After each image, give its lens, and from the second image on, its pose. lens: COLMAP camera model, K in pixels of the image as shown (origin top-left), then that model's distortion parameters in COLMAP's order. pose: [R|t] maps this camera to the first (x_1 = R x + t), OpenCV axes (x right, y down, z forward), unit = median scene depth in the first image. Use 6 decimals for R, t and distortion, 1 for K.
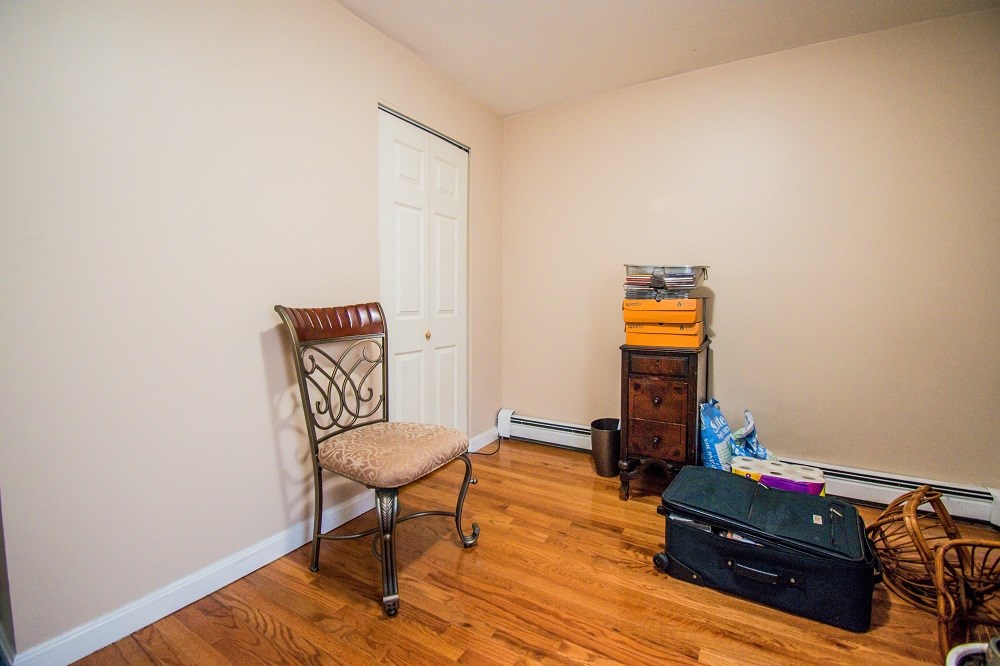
lens RADIAL K [[441.3, 0, 497.9], [0, 441.3, 328.8], [0, 0, 1]] dist [0.017524, -0.024928]
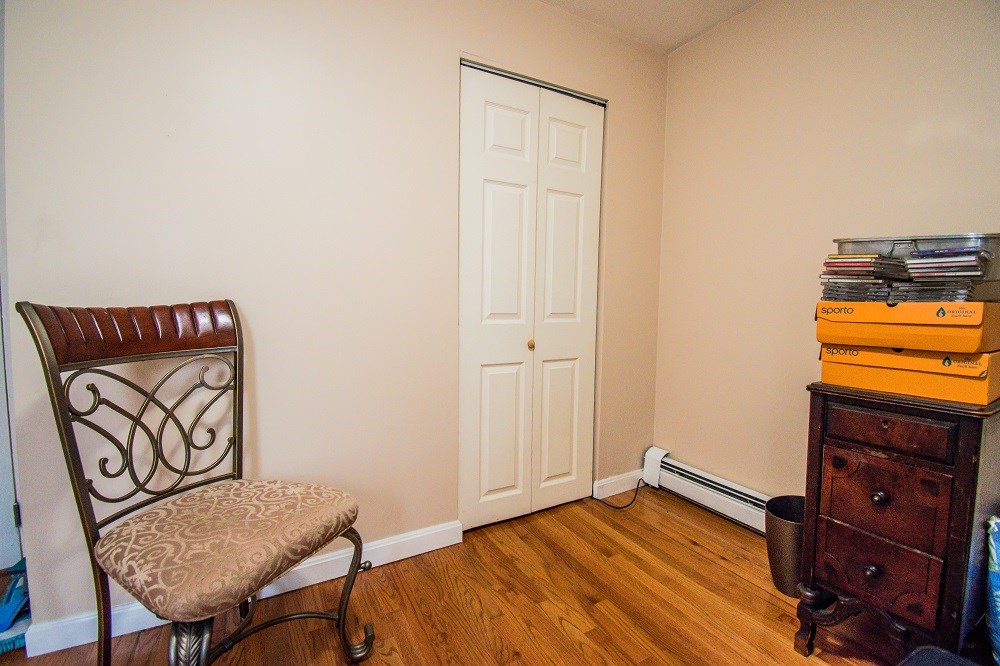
lens RADIAL K [[441.3, 0, 497.9], [0, 441.3, 328.8], [0, 0, 1]] dist [0.017524, -0.024928]
pose [[0.872332, 0.039720, -0.487297, 0.207703], [-0.040544, 0.999138, 0.008861, -0.020756], [0.487229, 0.012027, 0.873191, 0.323393]]
